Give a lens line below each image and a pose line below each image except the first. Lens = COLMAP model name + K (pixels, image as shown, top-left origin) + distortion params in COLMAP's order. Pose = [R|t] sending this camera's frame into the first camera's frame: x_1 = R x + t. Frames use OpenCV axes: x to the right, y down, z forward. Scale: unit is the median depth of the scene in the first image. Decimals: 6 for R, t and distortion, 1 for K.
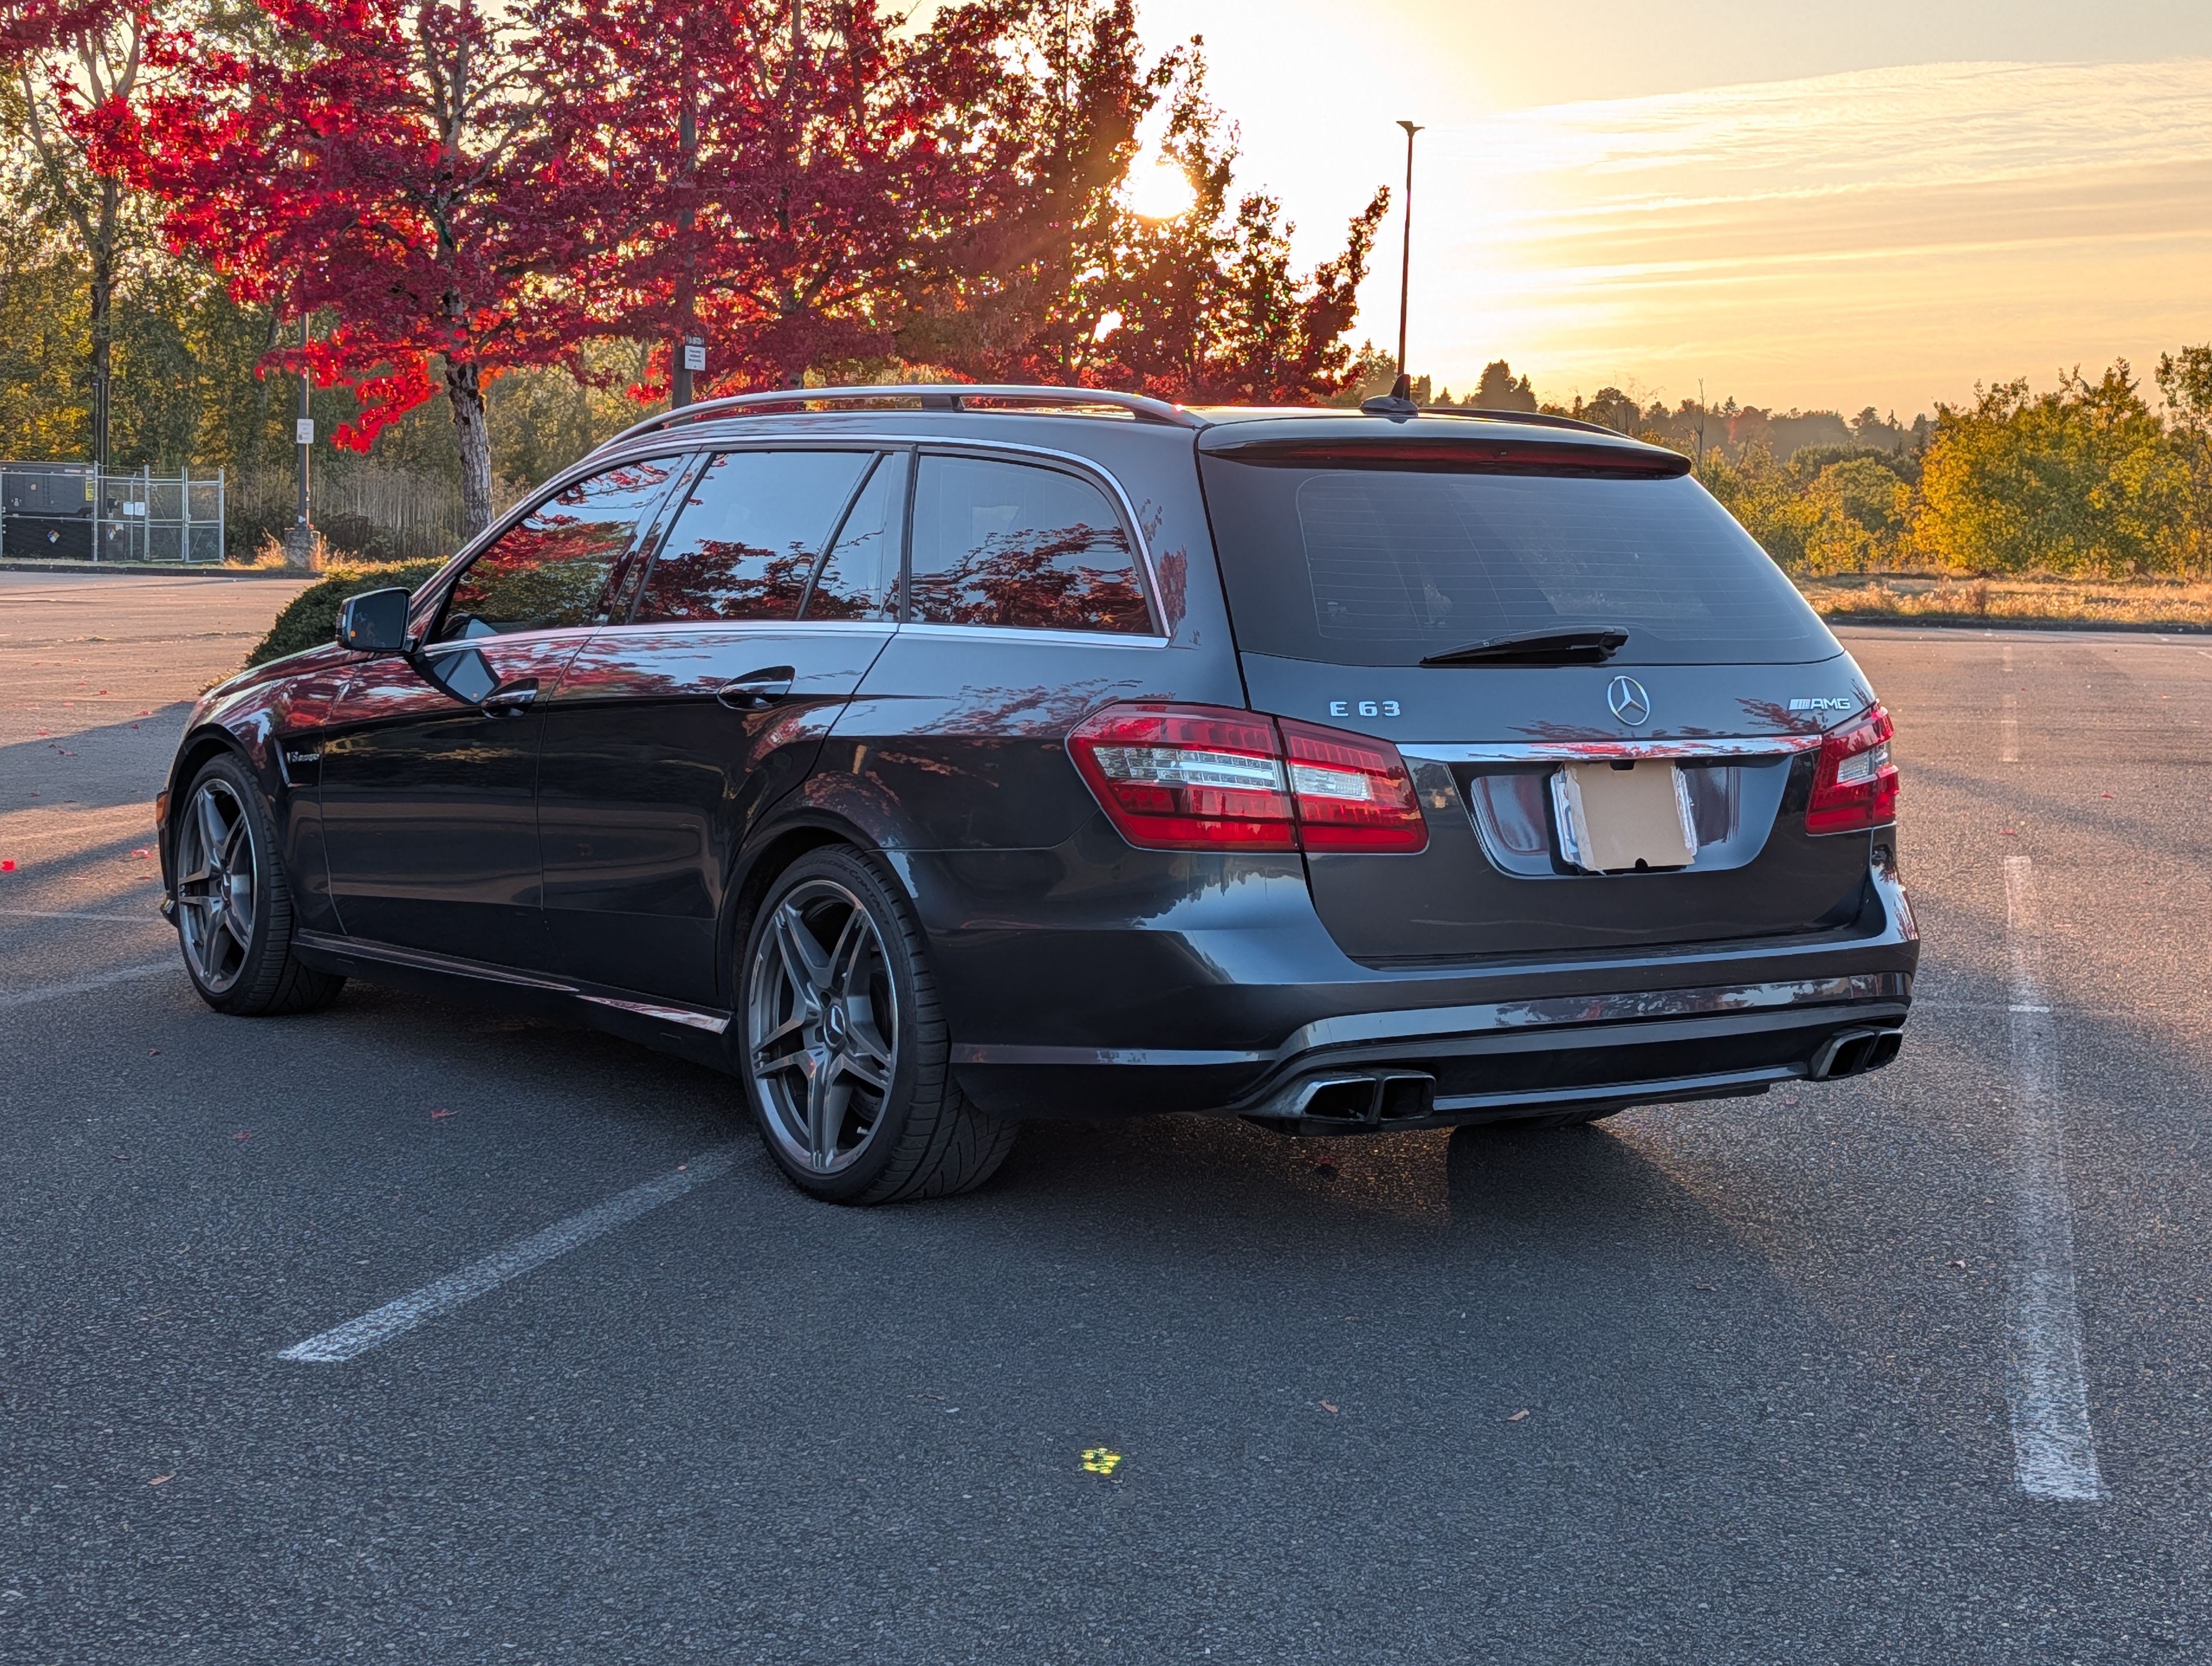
lens RADIAL K [[3481.1, 0, 1106.0], [0, 3481.1, 833.0], [0, 0, 1]] dist [0.136456, -0.109288]
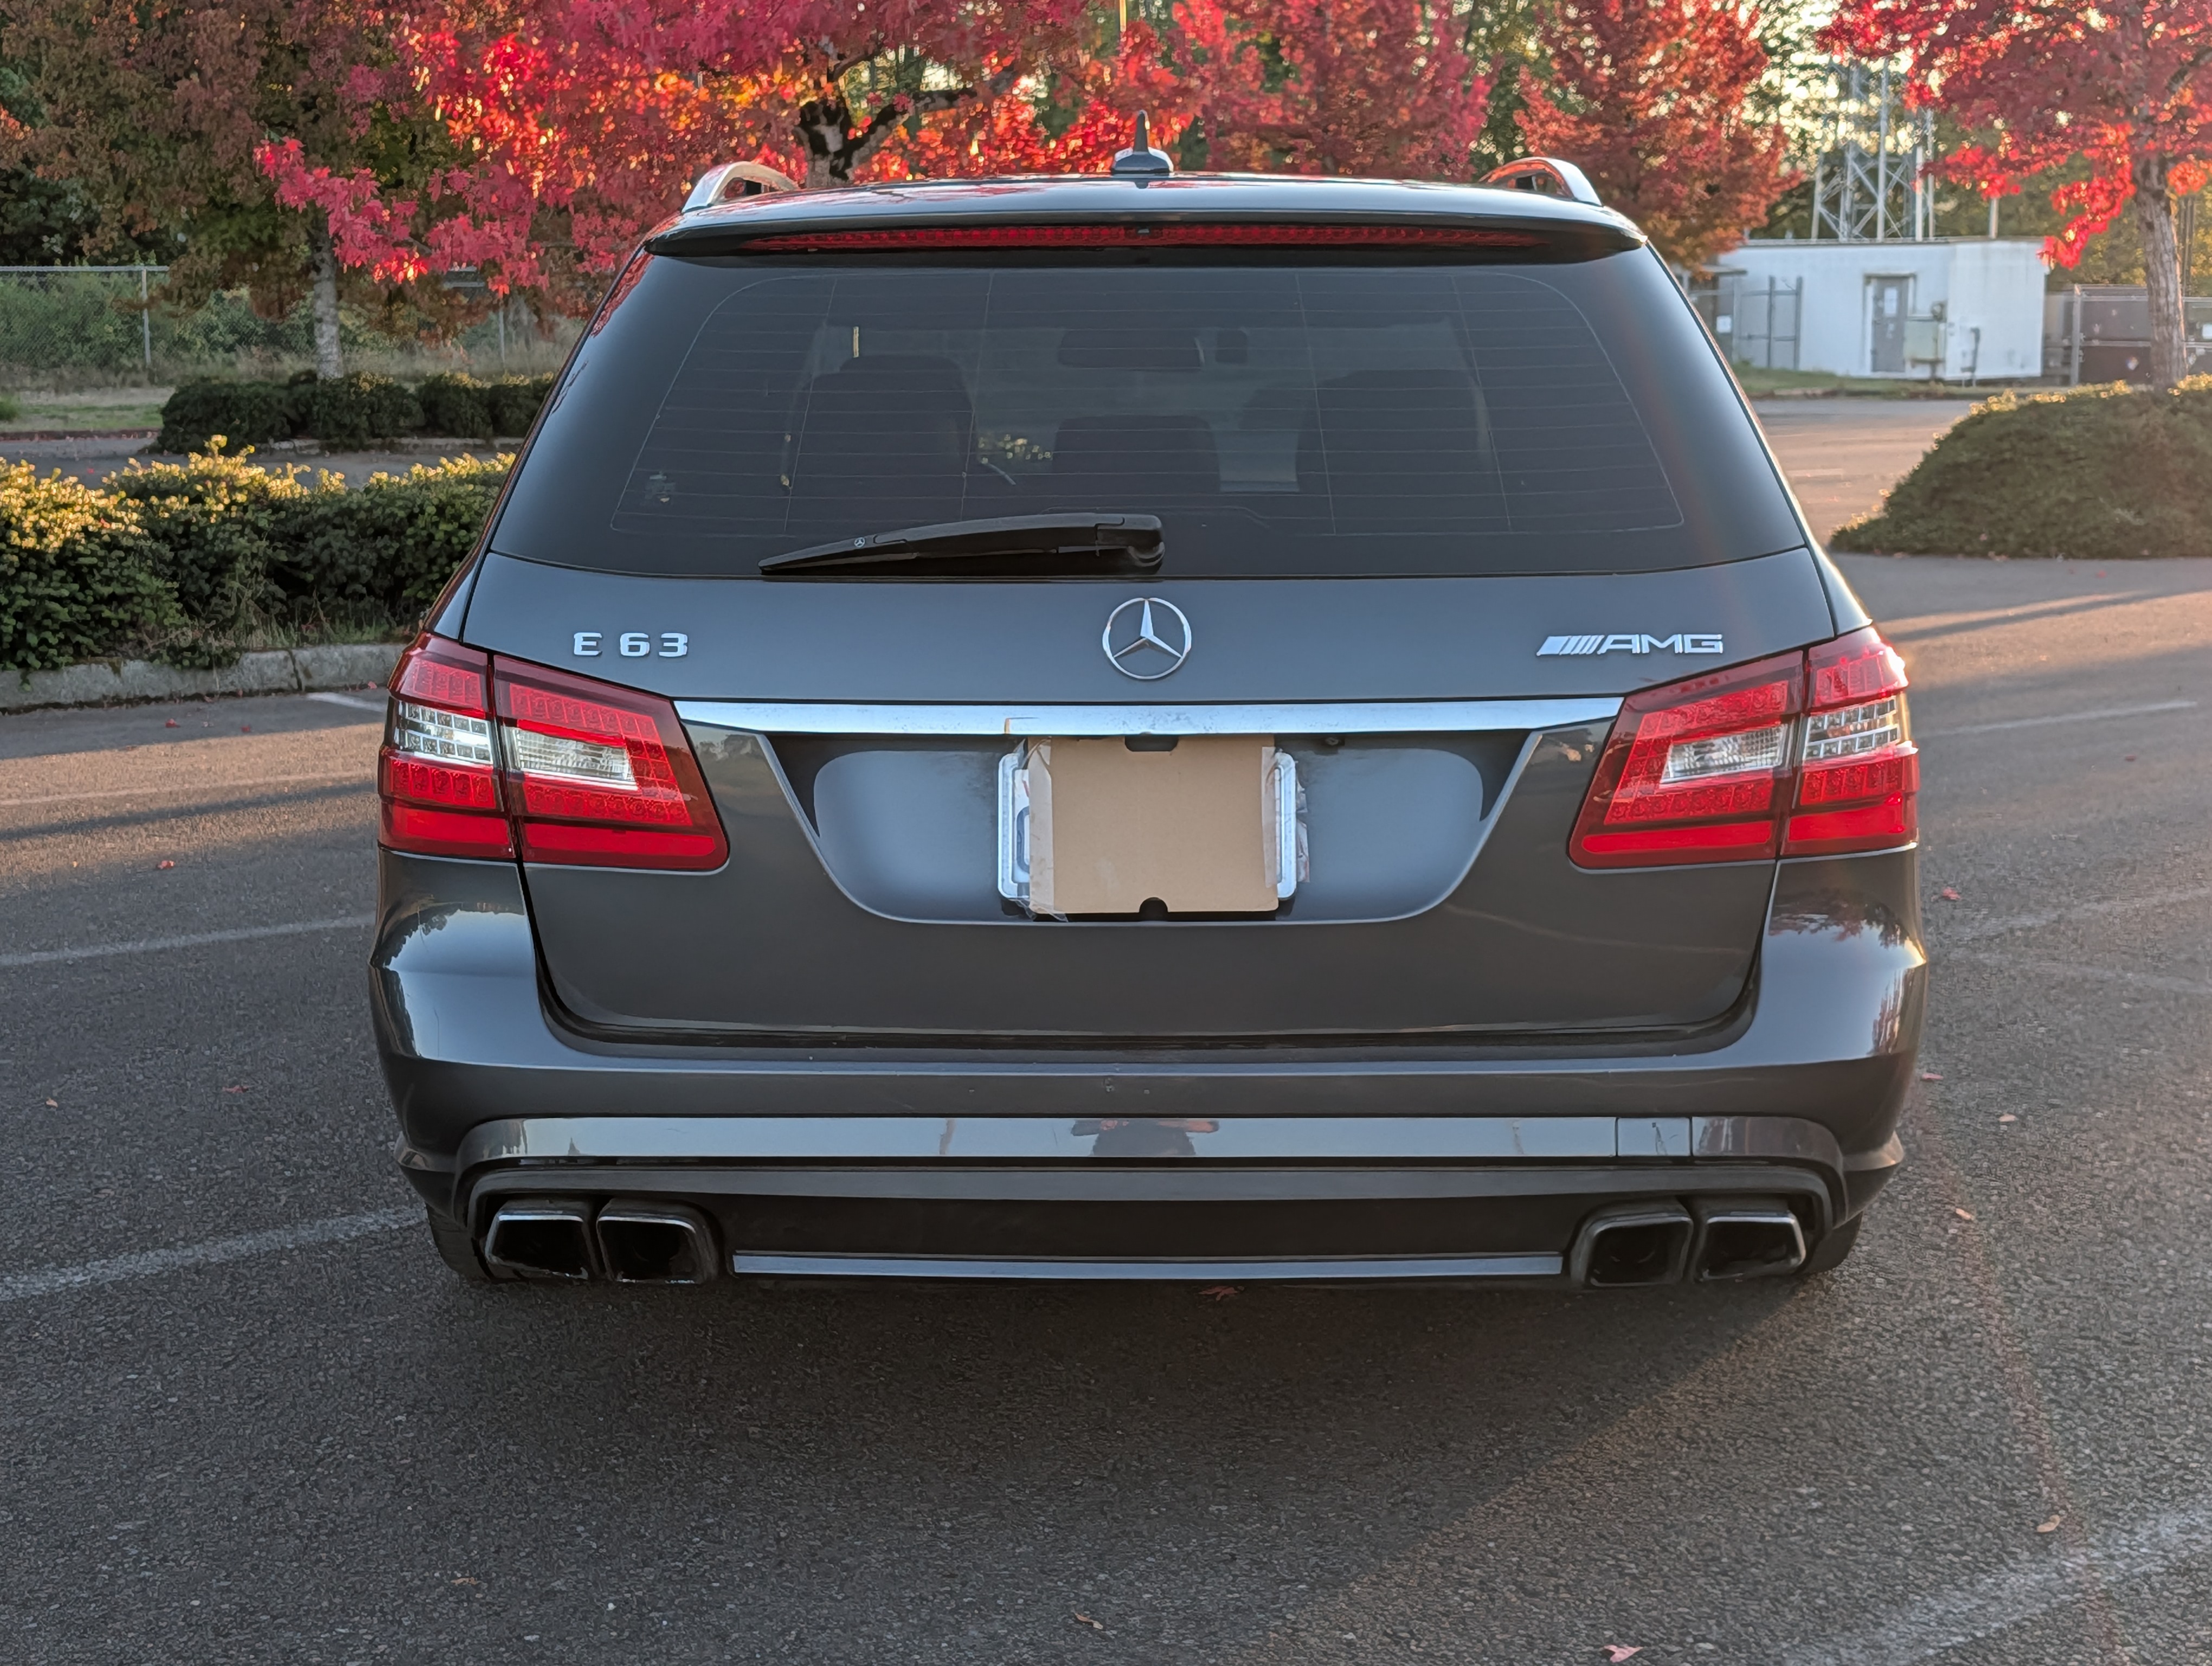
lens RADIAL K [[3481.1, 0, 1106.0], [0, 3481.1, 833.0], [0, 0, 1]] dist [0.136456, -0.109288]
pose [[0.820148, 0.057060, -0.569299, 0.485933], [-0.029202, 0.997892, 0.057949, -0.038470], [0.571406, -0.030902, 0.820085, 0.489589]]
